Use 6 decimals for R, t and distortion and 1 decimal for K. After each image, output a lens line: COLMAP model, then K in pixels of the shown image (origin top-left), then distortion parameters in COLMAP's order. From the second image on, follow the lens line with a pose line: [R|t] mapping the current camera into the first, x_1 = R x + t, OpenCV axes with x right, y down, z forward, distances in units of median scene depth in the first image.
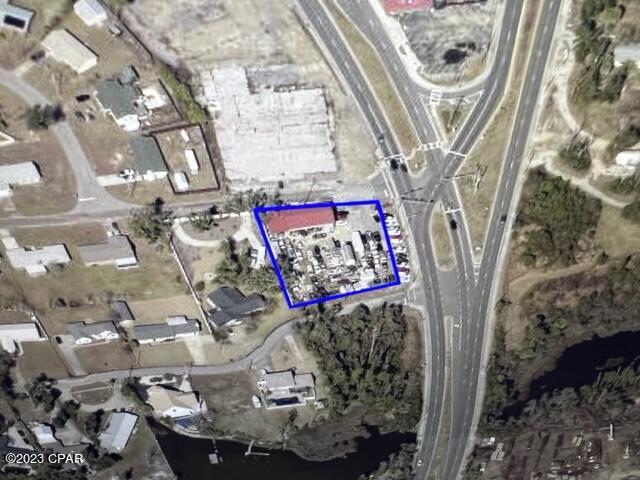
lens RADIAL K [[484.8, 0, 320.0], [0, 484.8, 240.0], [0, 0, 1]] dist [0.001260, -0.000291]
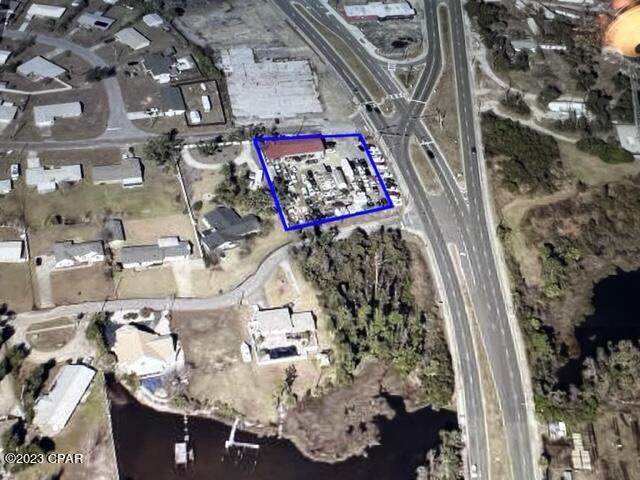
lens RADIAL K [[484.8, 0, 320.0], [0, 484.8, 240.0], [0, 0, 1]] dist [0.001260, -0.000291]
pose [[0.998250, -0.057814, 0.012433, -0.006142], [0.049883, 0.710333, -0.702096, 0.888064], [0.031760, 0.701488, 0.711974, 0.331123]]
